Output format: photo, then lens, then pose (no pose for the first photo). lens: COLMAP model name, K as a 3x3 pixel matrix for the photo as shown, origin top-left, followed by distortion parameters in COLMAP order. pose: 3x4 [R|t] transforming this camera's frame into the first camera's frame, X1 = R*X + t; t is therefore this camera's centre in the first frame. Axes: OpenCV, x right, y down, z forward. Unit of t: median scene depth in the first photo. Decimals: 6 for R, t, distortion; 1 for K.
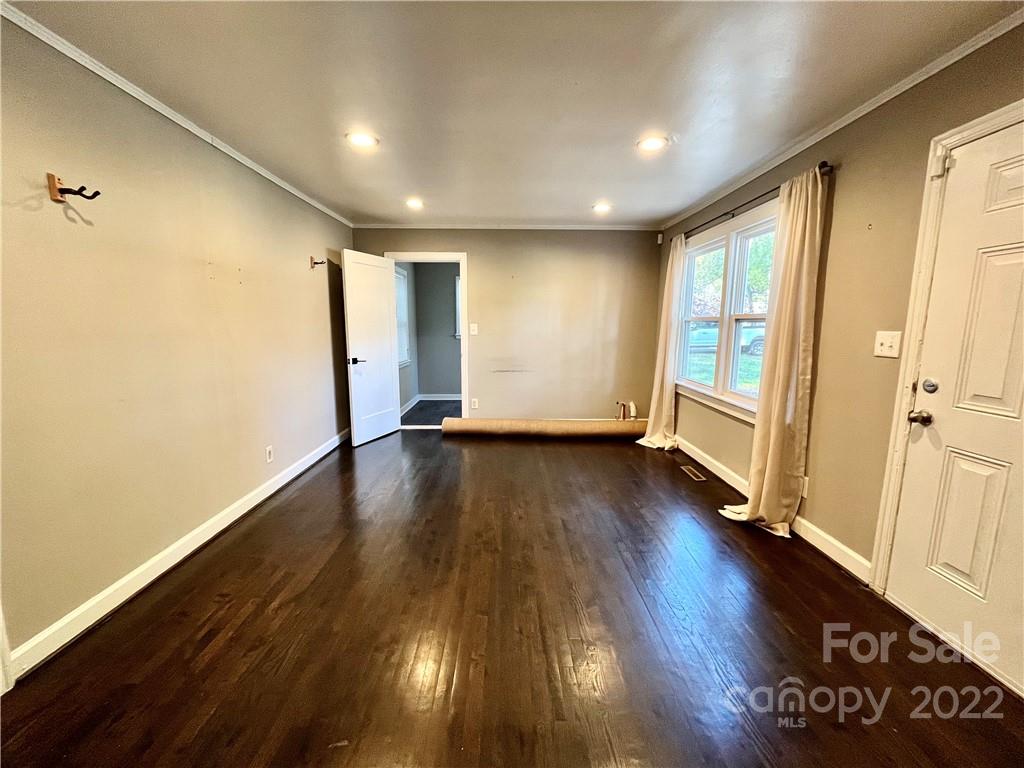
lens RADIAL K [[411.4, 0, 512.0], [0, 411.4, 381.1], [0, 0, 1]] dist [-0.003491, -0.000341]
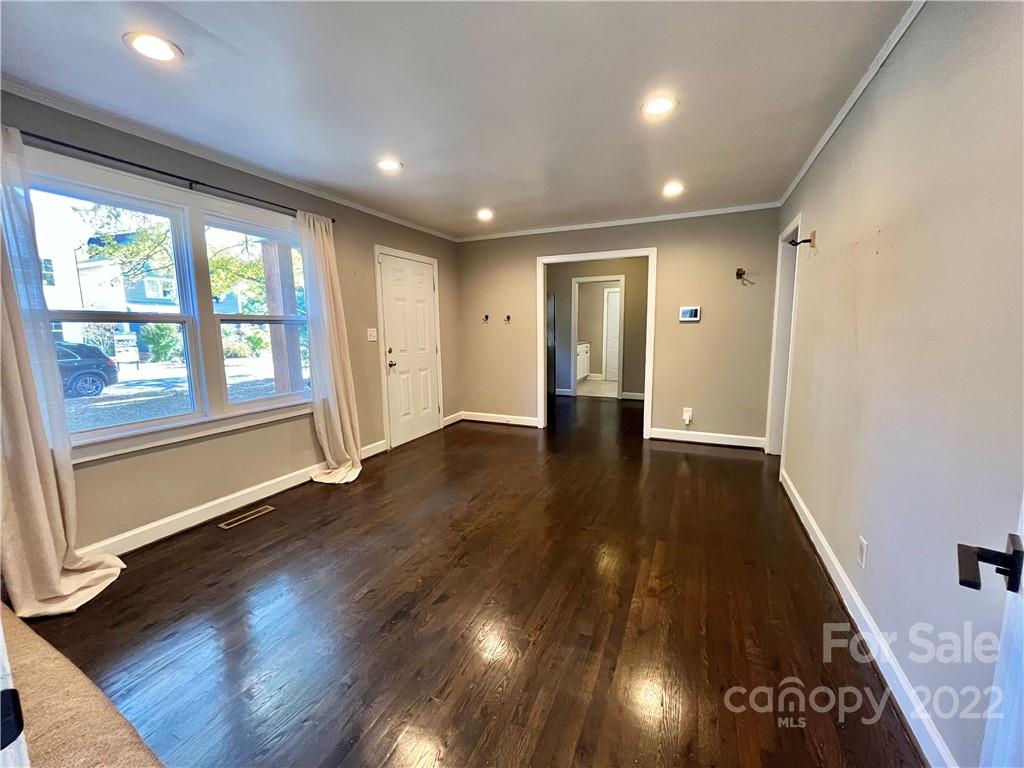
lens RADIAL K [[411.4, 0, 511.3], [0, 411.4, 385.6], [0, 0, 1]] dist [-0.003491, -0.000341]
pose [[-0.905414, -0.058040, 0.420543, -0.569862], [0.064009, 0.960622, 0.270386, -0.342232], [-0.419676, 0.271730, -0.866045, 2.445003]]
